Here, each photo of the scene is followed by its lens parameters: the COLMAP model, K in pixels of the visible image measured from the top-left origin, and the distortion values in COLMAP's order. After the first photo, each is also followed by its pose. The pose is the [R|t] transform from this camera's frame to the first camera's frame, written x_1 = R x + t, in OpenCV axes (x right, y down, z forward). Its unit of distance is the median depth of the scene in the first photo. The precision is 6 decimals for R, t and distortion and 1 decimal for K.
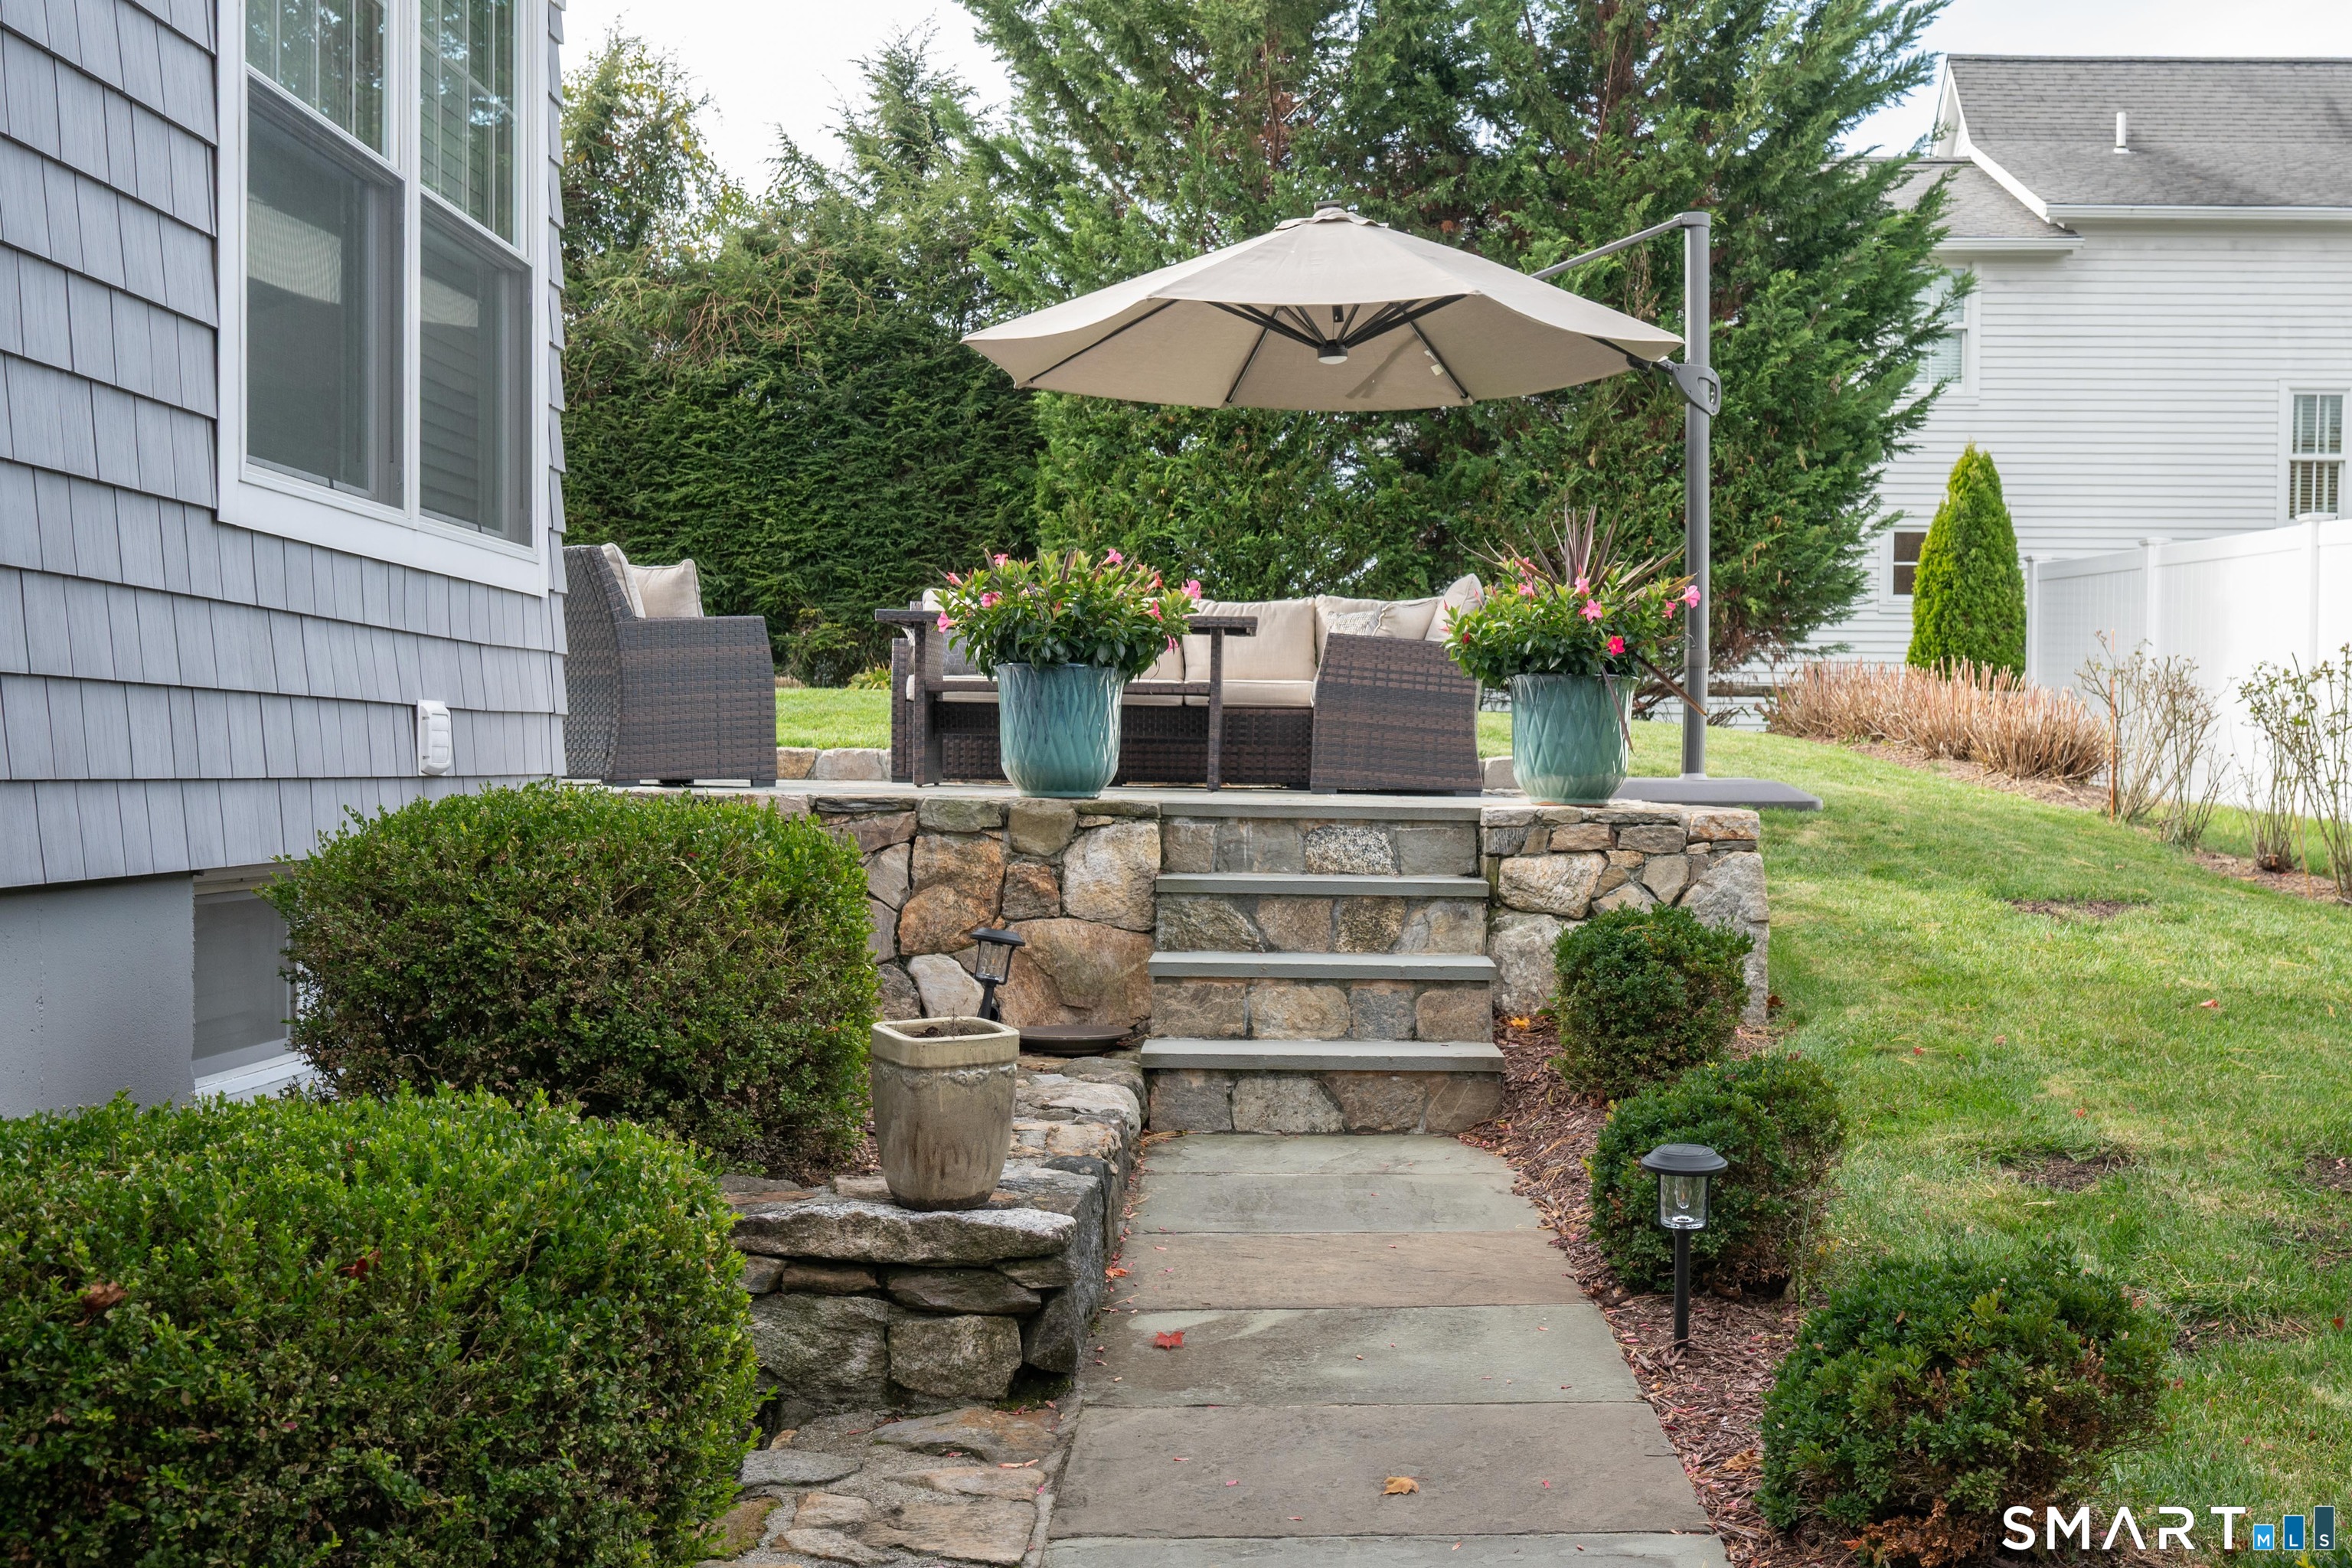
lens RADIAL K [[2038.8, 0, 1176.0], [0, 2038.8, 784.0], [0, 0, 1]] dist [-0.000402, -0.000079]
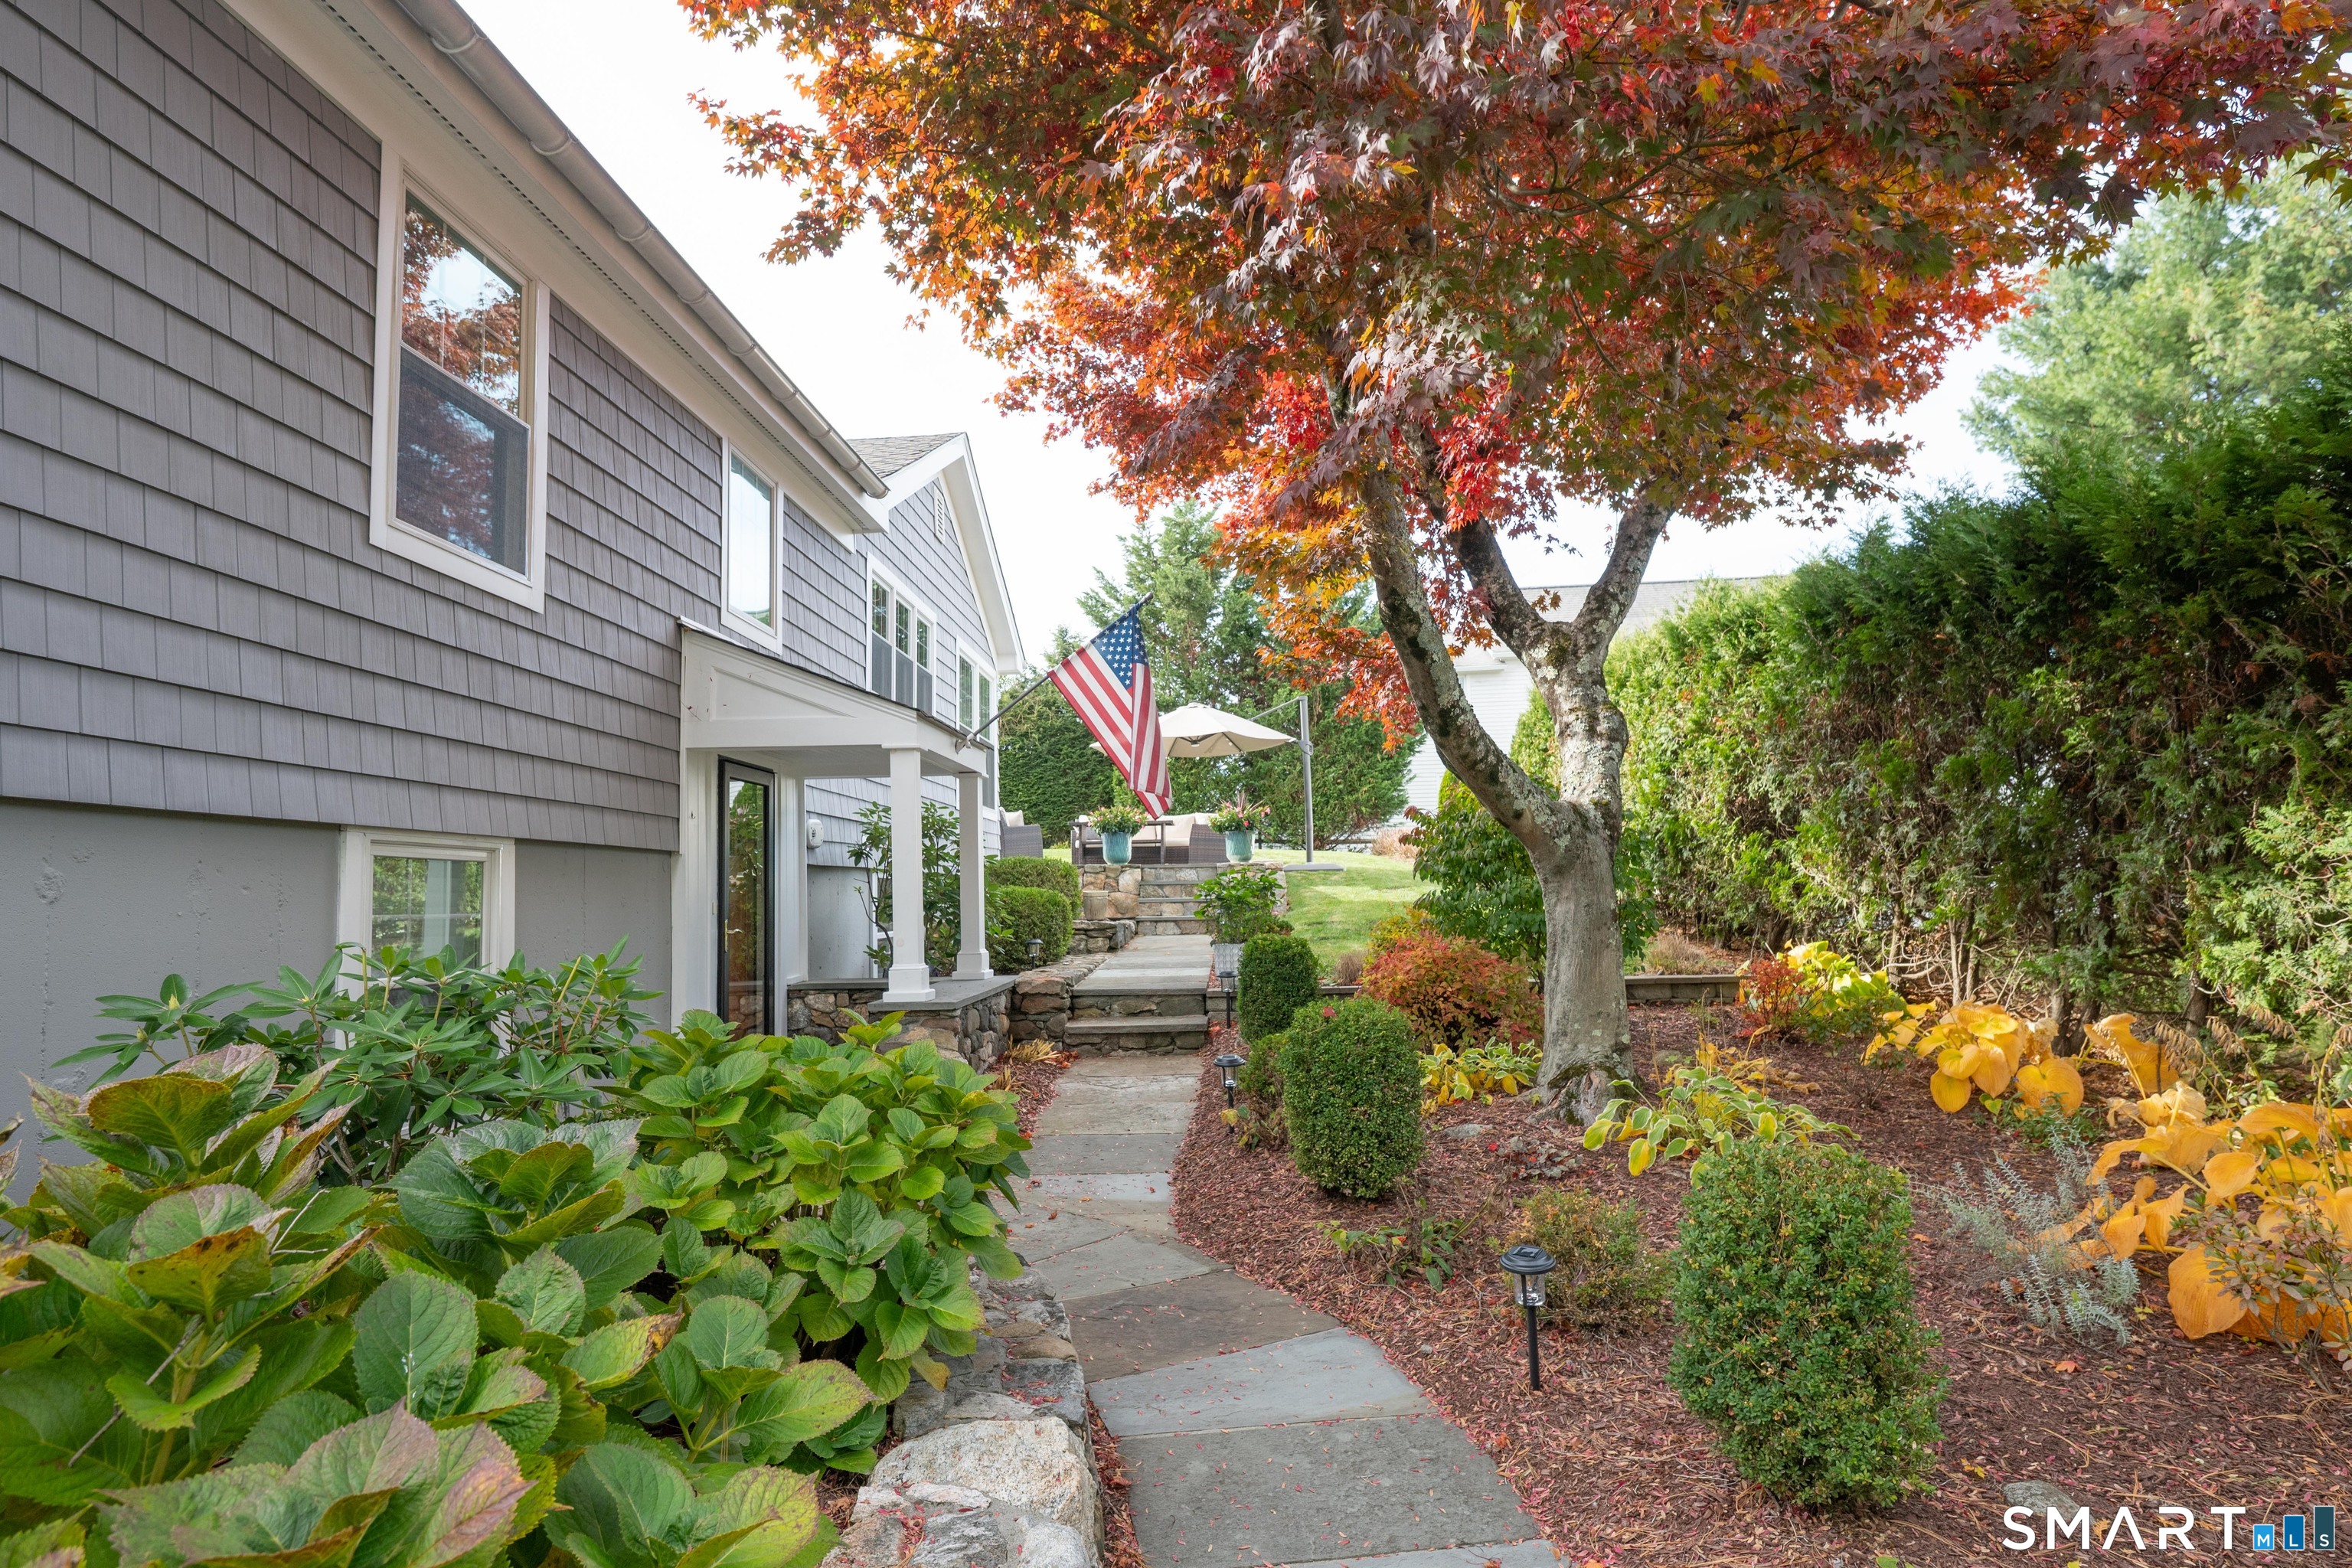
lens RADIAL K [[1219.5, 0, 1176.0], [0, 1219.5, 784.0], [0, 0, 1]] dist [-0.000017, -0.000005]
pose [[0.999196, -0.032705, -0.023183, 0.106953], [0.029825, 0.992891, -0.115231, 0.114281], [0.026787, 0.114447, 0.993068, -1.277524]]
